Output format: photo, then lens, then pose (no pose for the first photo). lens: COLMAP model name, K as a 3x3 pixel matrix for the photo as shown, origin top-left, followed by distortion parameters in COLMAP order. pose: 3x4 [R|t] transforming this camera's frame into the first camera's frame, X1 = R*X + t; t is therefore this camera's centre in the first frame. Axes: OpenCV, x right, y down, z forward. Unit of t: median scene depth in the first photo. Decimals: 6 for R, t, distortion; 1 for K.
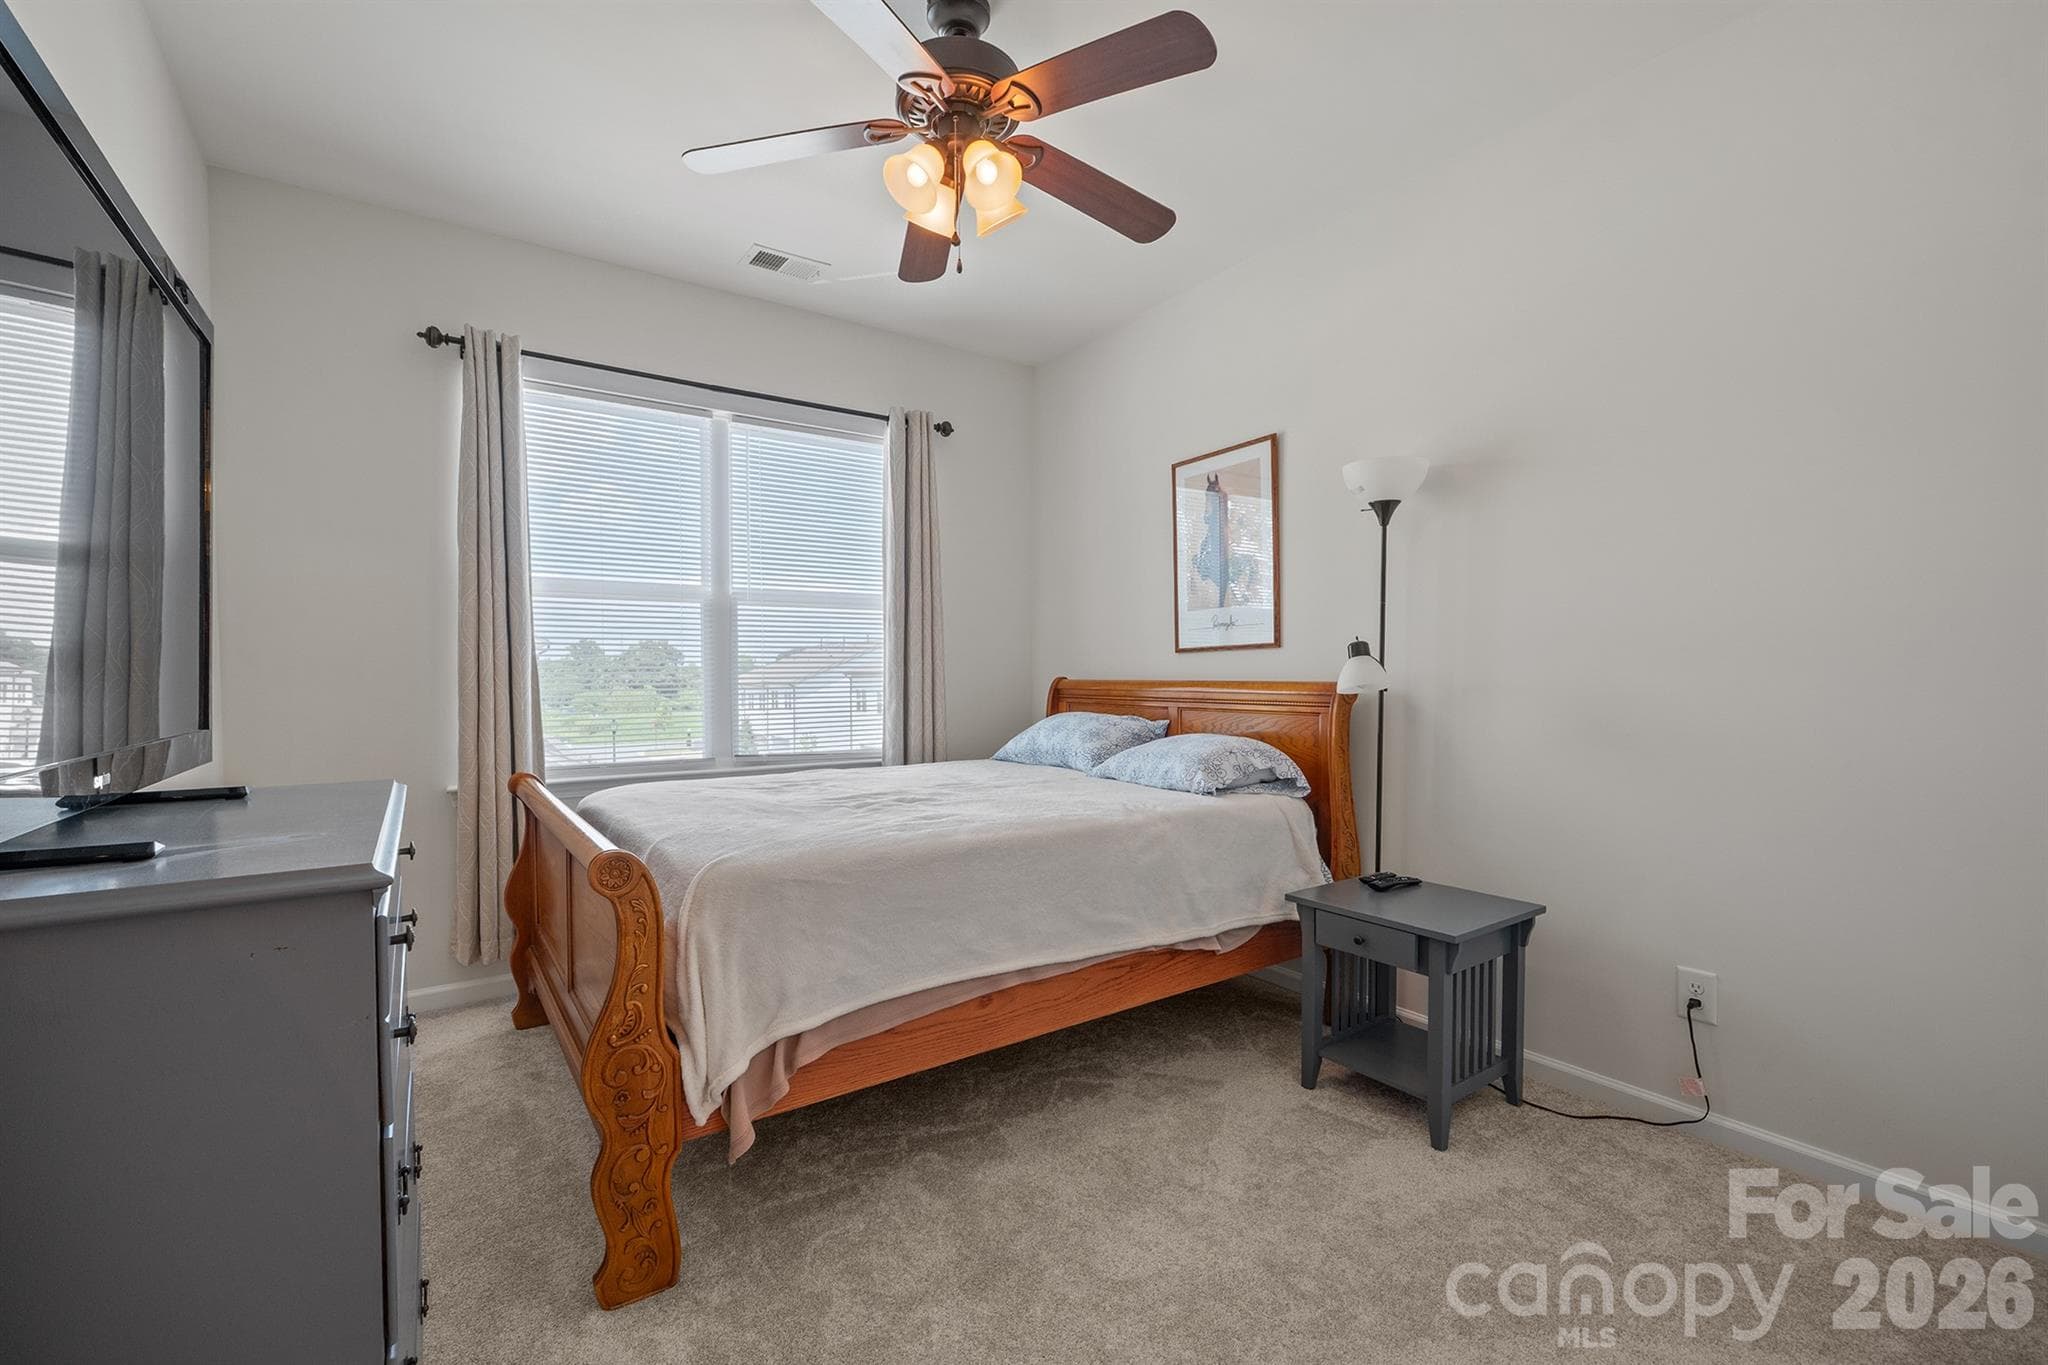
lens RADIAL K [[868.9, 0, 1024.0], [0, 868.9, 682.5], [0, 0, 1]] dist [-0.007515, -0.000390]
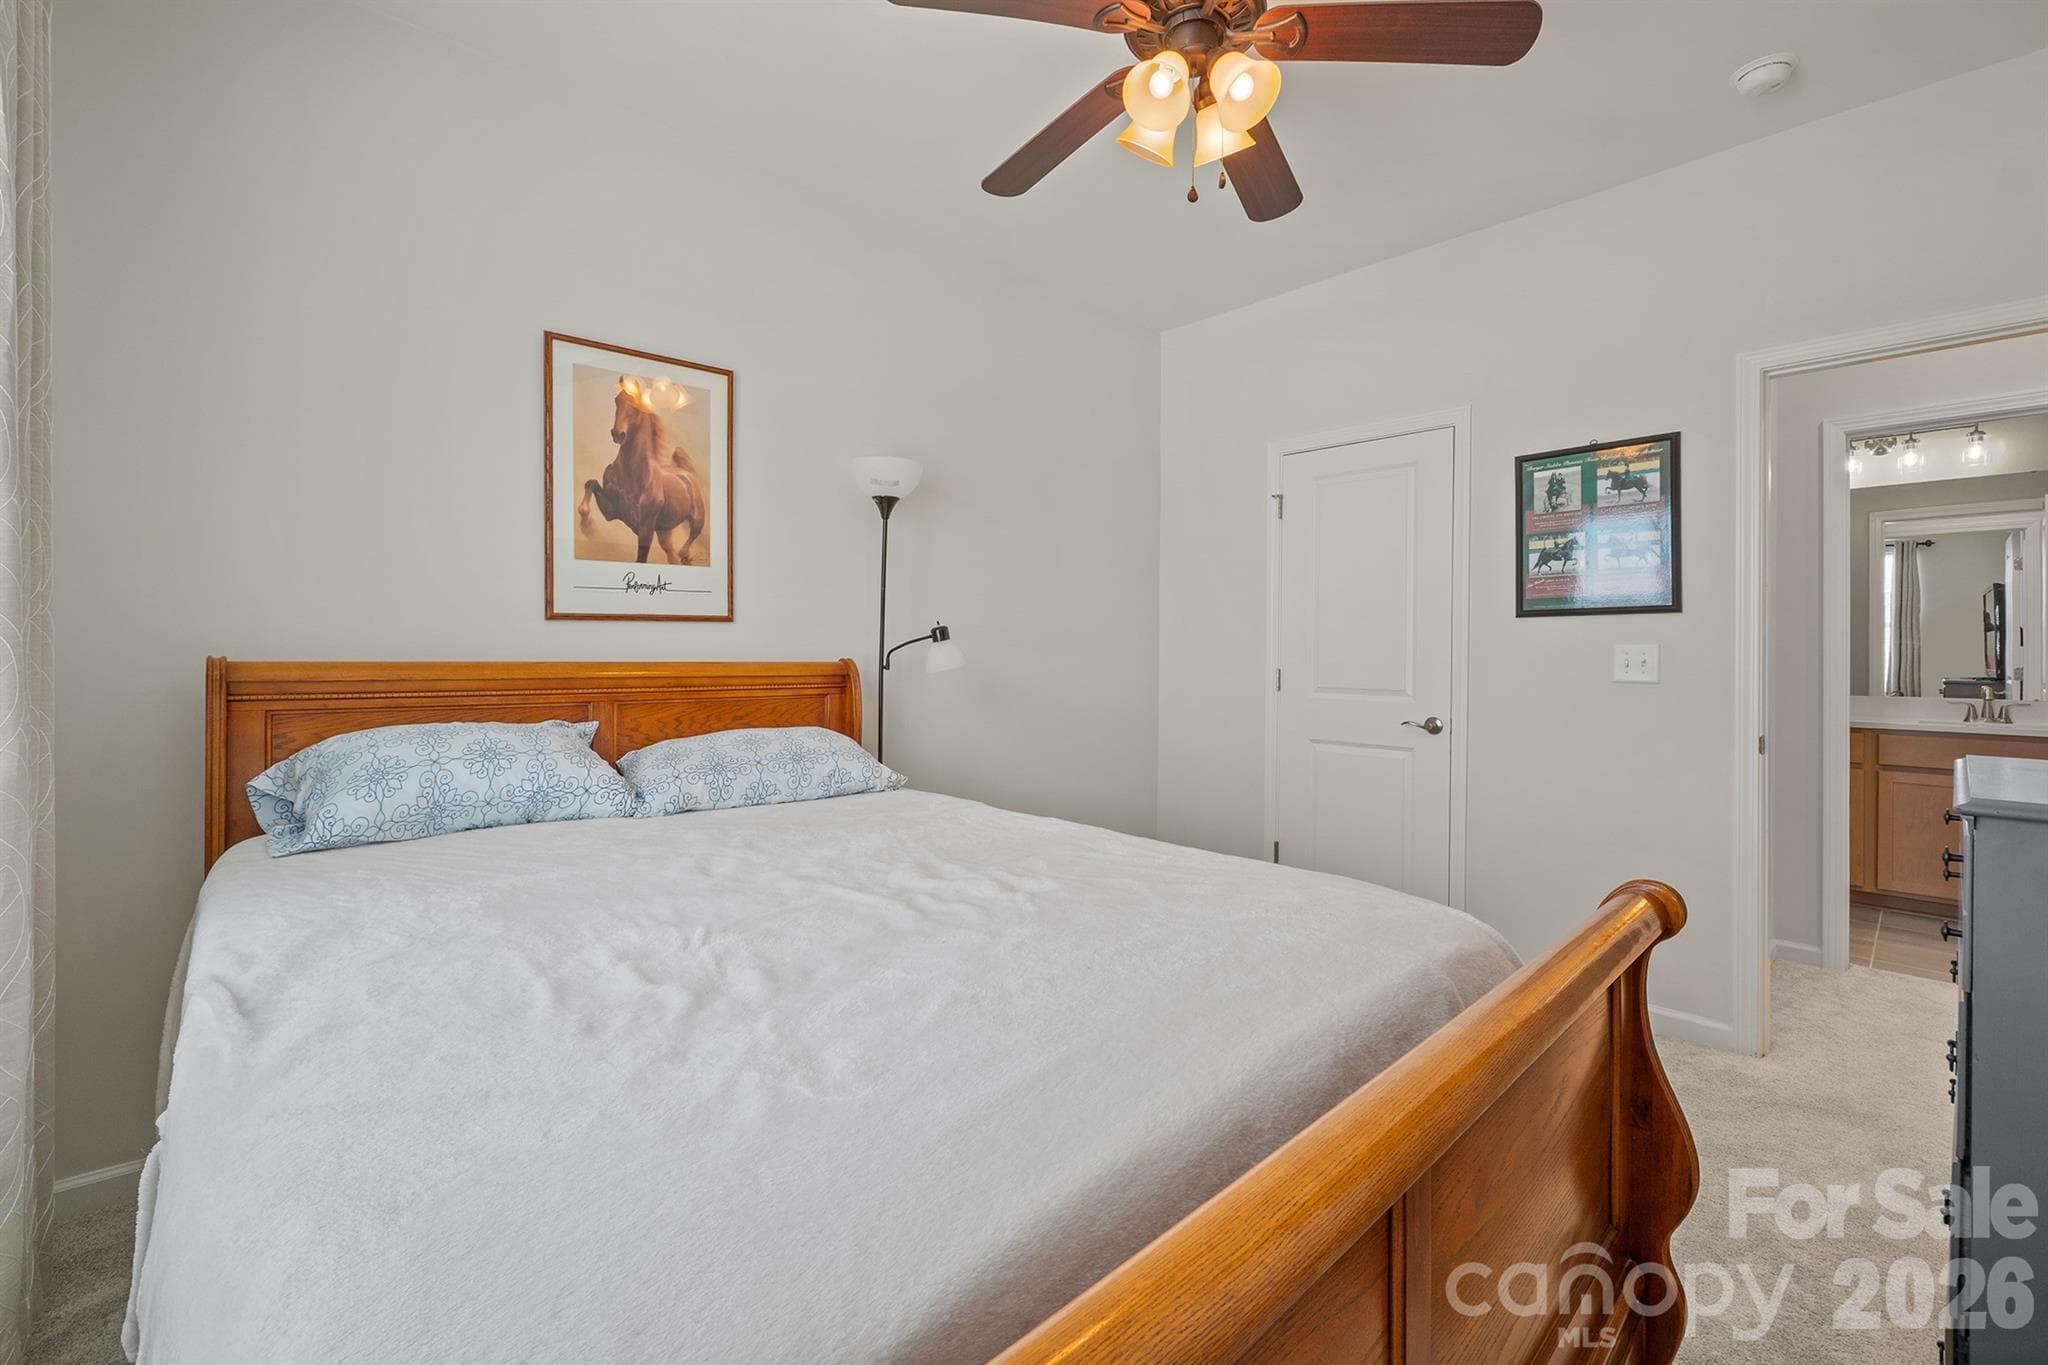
lens RADIAL K [[868.9, 0, 1024.0], [0, 868.9, 682.5], [0, 0, 1]] dist [-0.007515, -0.000390]
pose [[-0.121160, -0.007845, 0.992602, -0.587326], [0.013182, 0.999868, 0.009512, 0.014263], [-0.992545, 0.014237, -0.121041, 0.815321]]
